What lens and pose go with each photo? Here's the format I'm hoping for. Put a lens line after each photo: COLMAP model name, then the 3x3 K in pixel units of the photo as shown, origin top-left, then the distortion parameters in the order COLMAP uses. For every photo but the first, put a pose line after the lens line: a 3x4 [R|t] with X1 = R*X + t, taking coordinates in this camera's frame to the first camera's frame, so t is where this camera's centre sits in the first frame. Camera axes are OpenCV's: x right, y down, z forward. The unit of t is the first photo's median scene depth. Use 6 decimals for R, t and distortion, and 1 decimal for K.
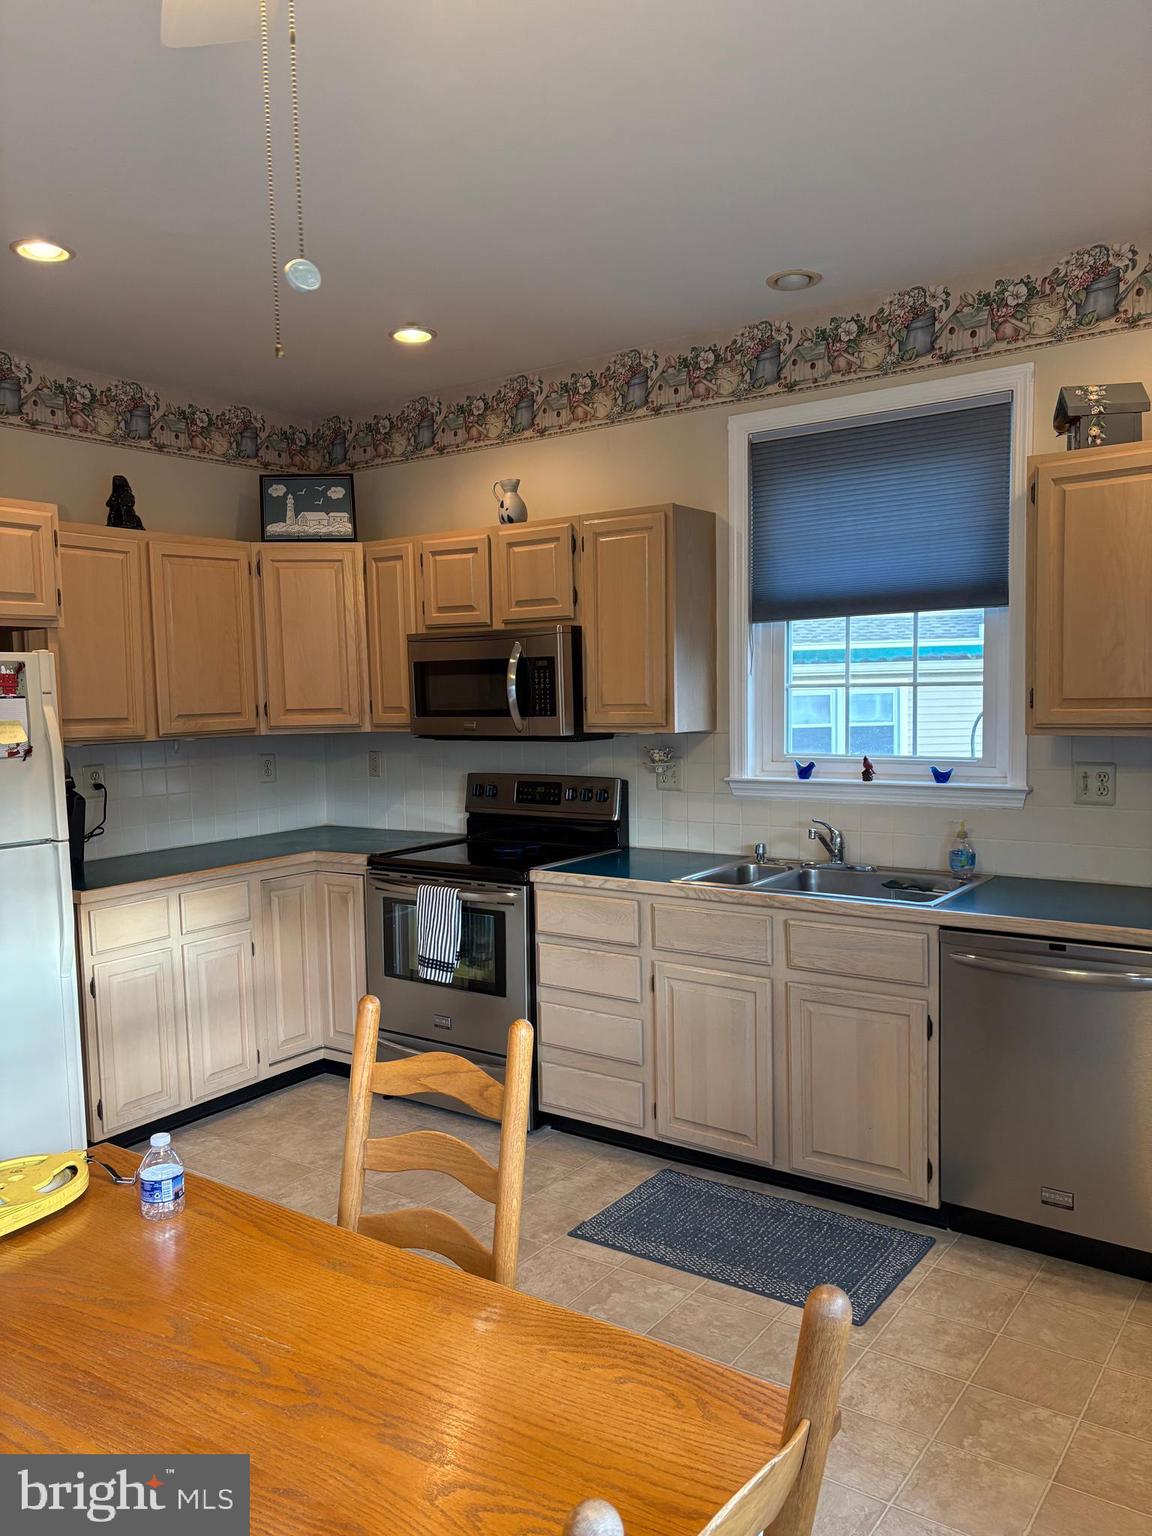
lens RADIAL K [[1169.3, 0, 573.7], [0, 1169.3, 777.9], [0, 0, 1]] dist [0.018997, 0.003147]
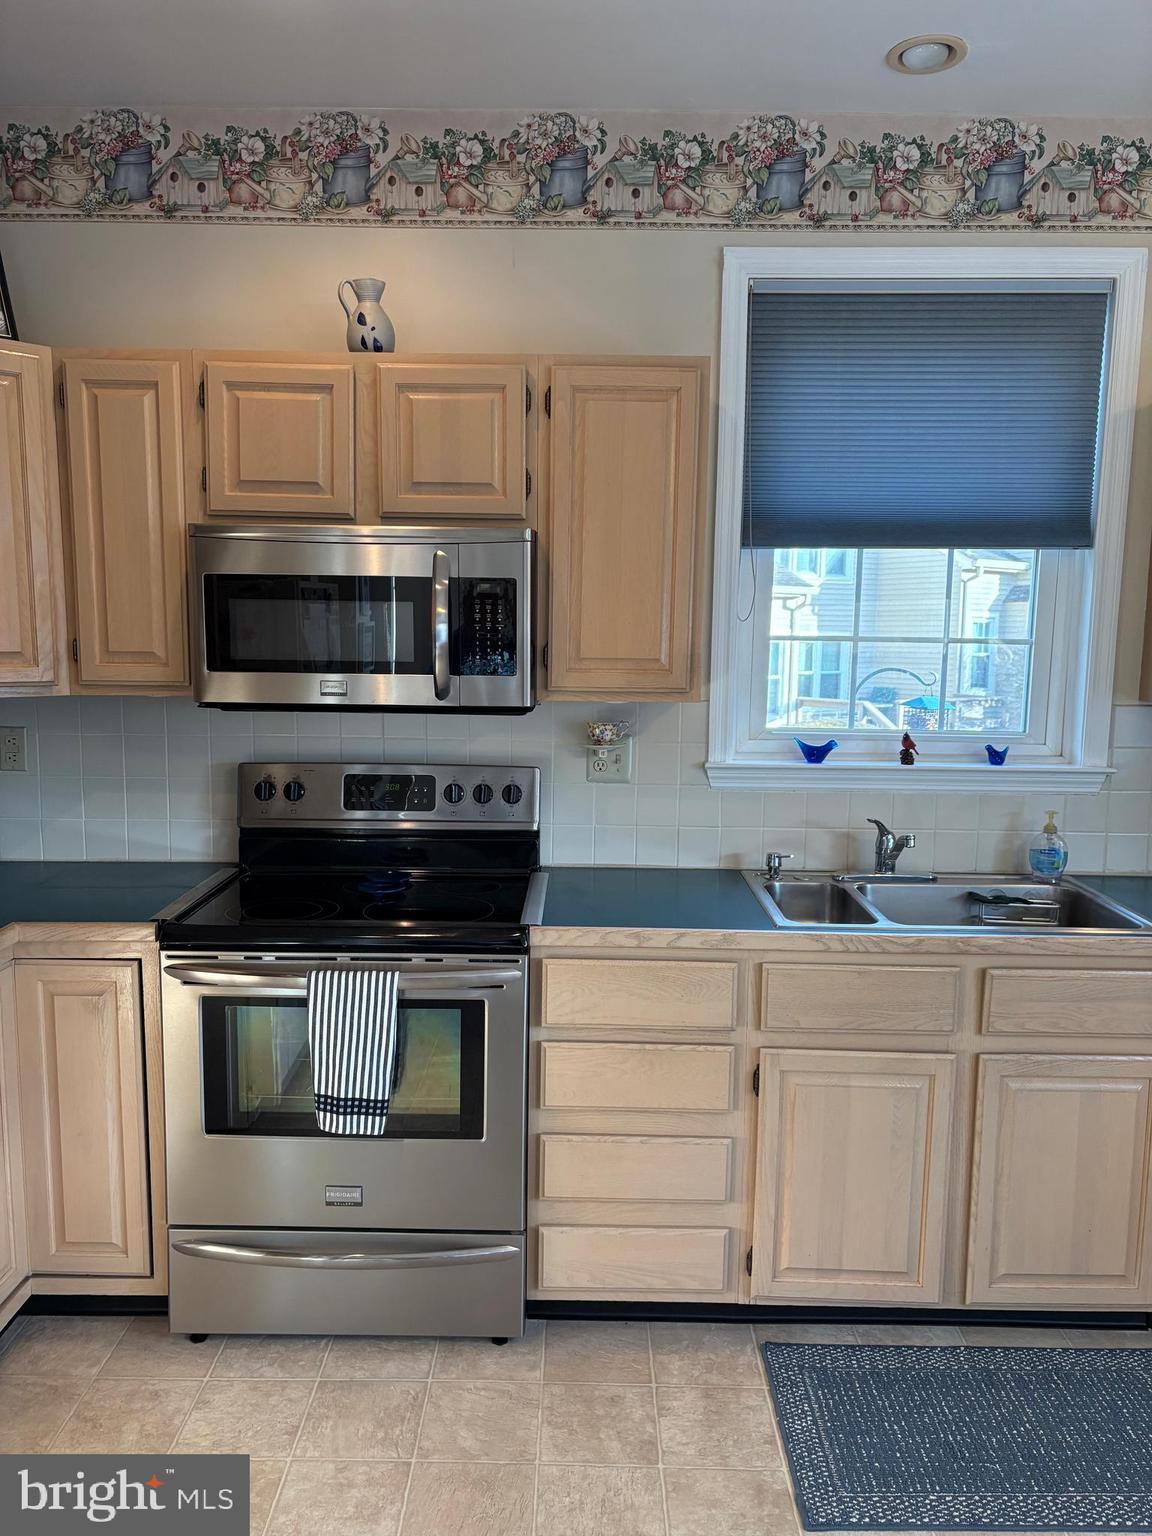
lens RADIAL K [[1169.3, 0, 573.7], [0, 1169.3, 777.9], [0, 0, 1]] dist [0.018997, 0.003147]
pose [[0.815092, -0.044498, 0.577620, -0.361126], [0.014940, 0.998329, 0.055825, -0.033044], [-0.579139, -0.036873, 0.814394, 0.474541]]
